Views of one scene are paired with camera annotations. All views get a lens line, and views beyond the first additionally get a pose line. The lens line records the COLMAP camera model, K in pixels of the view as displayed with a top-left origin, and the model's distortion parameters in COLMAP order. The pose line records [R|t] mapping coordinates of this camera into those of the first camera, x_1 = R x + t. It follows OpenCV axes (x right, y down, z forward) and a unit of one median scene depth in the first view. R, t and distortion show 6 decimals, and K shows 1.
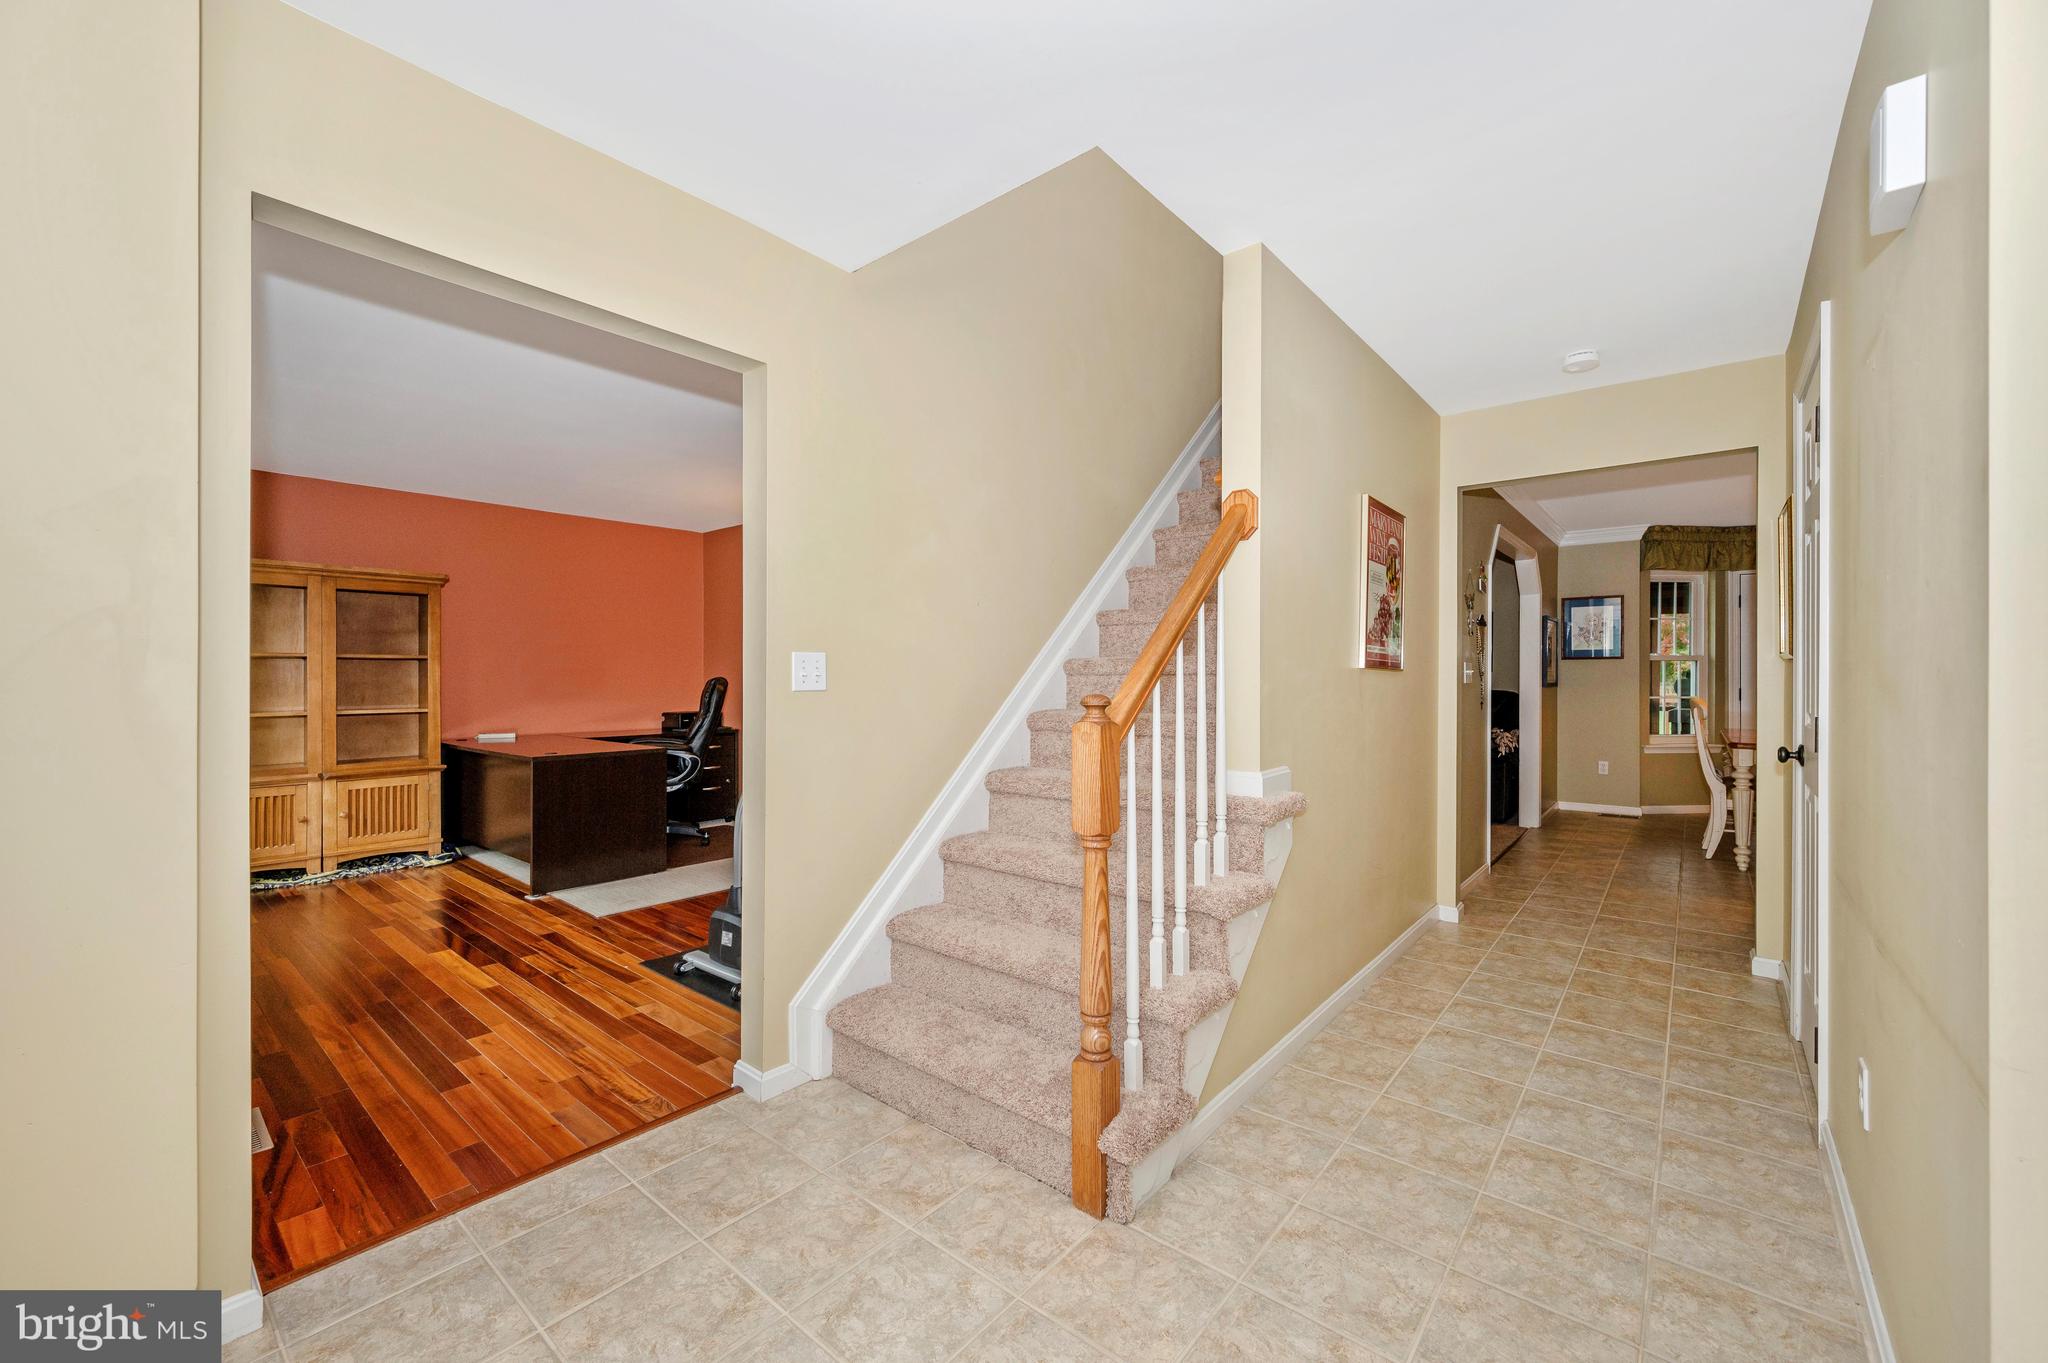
lens RADIAL K [[812.2, 0, 1012.5], [0, 812.2, 683.0], [0, 0, 1]] dist [-0.001446, -0.000089]
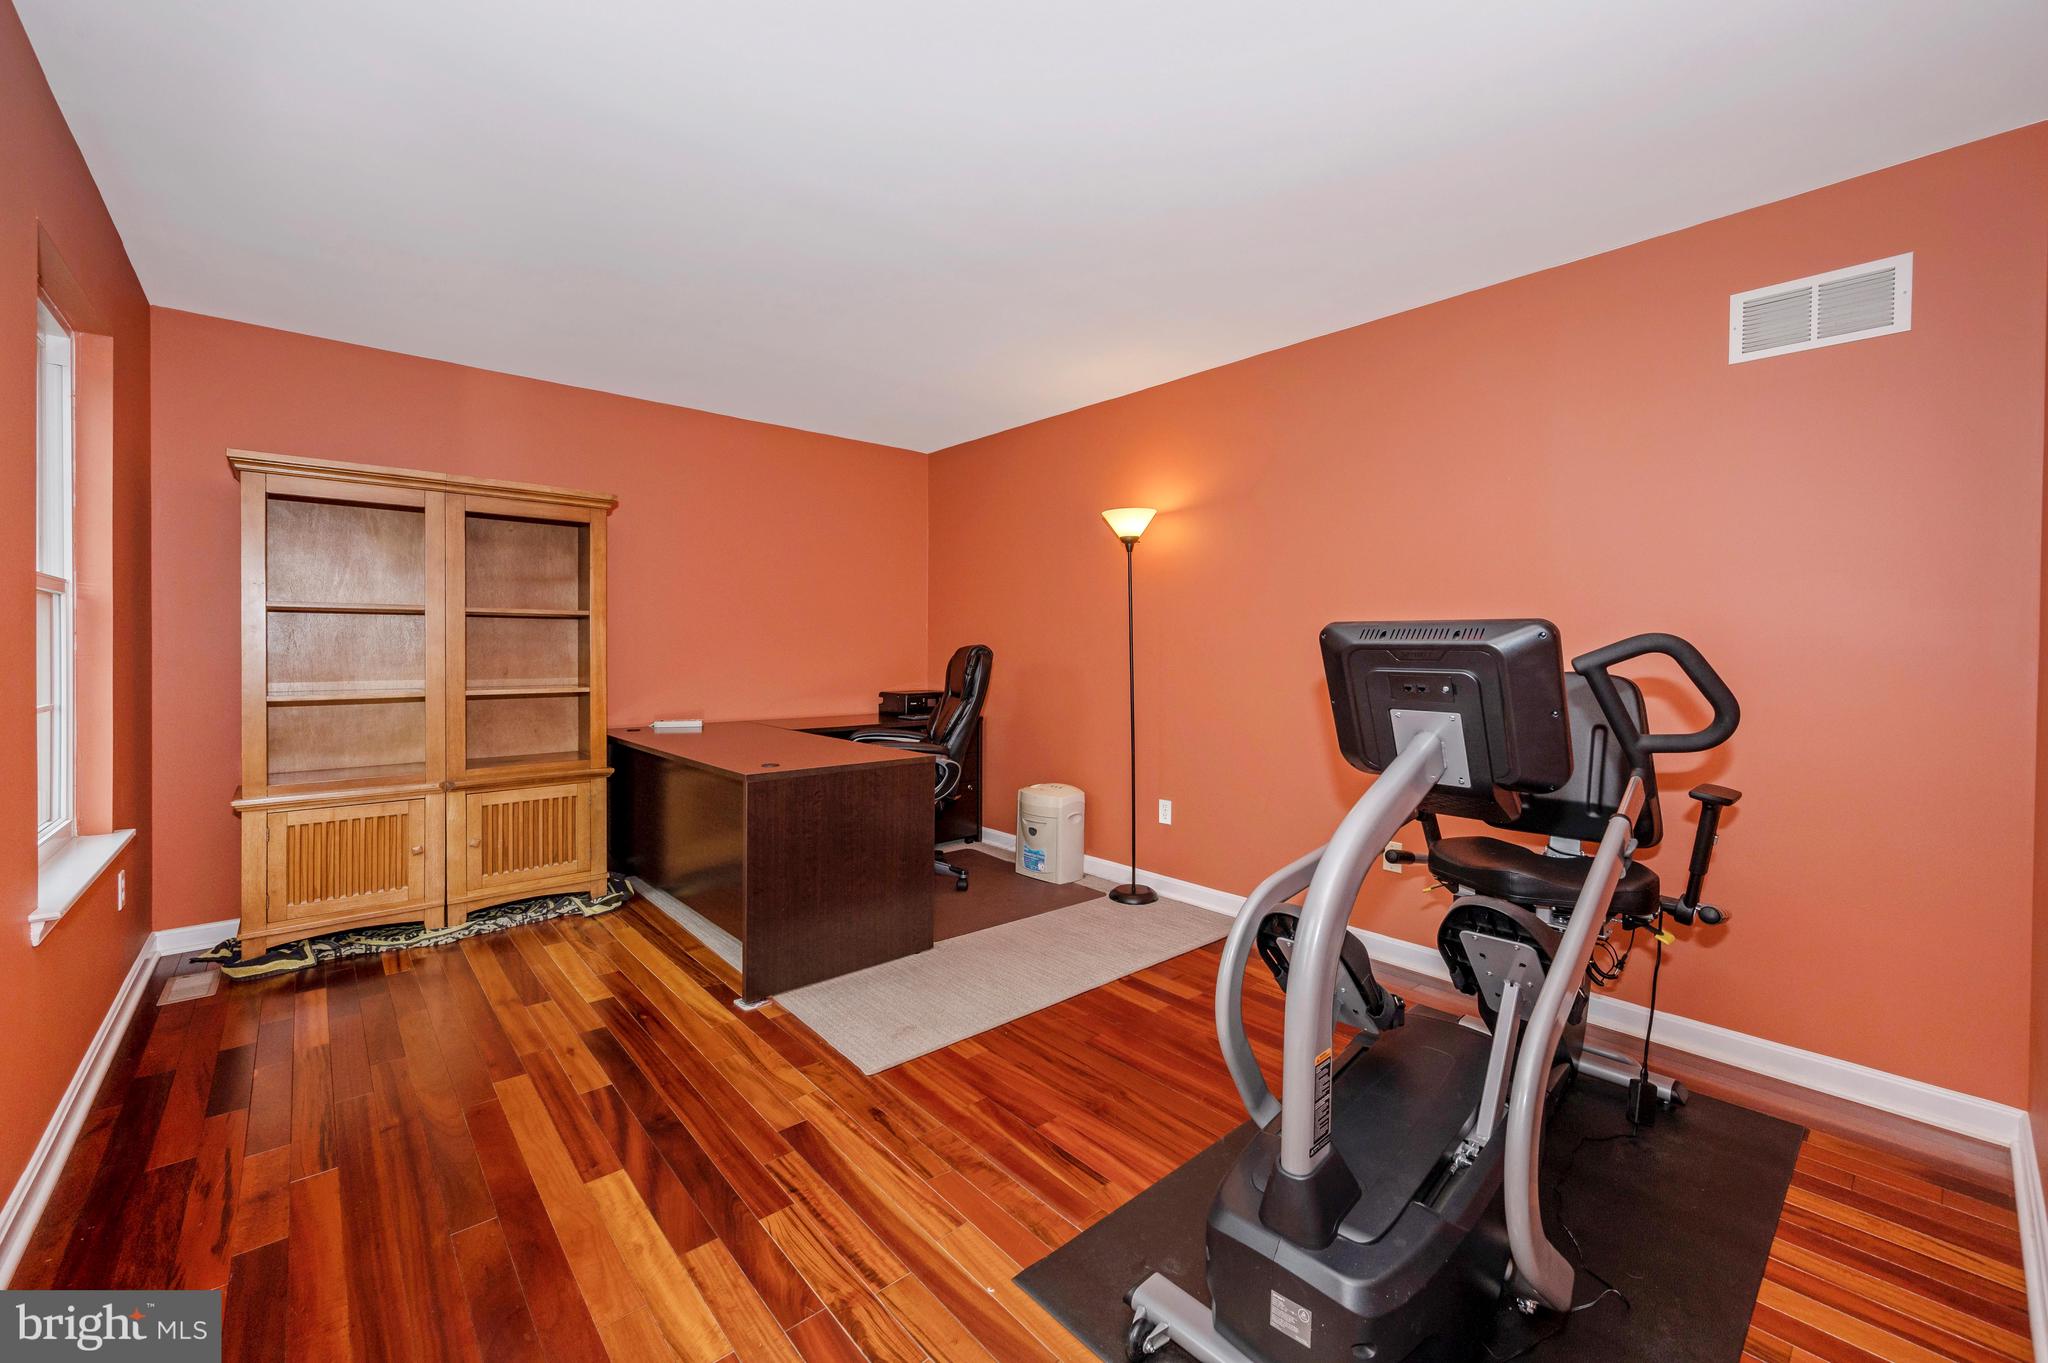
lens RADIAL K [[812.2, 0, 1032.5], [0, 812.2, 663.9], [0, 0, 1]] dist [-0.001446, -0.000089]
pose [[0.991473, 0.009524, -0.129966, -0.268388], [-0.007860, 0.999881, 0.013308, -0.000700], [0.130077, -0.012173, 0.991429, 0.380418]]
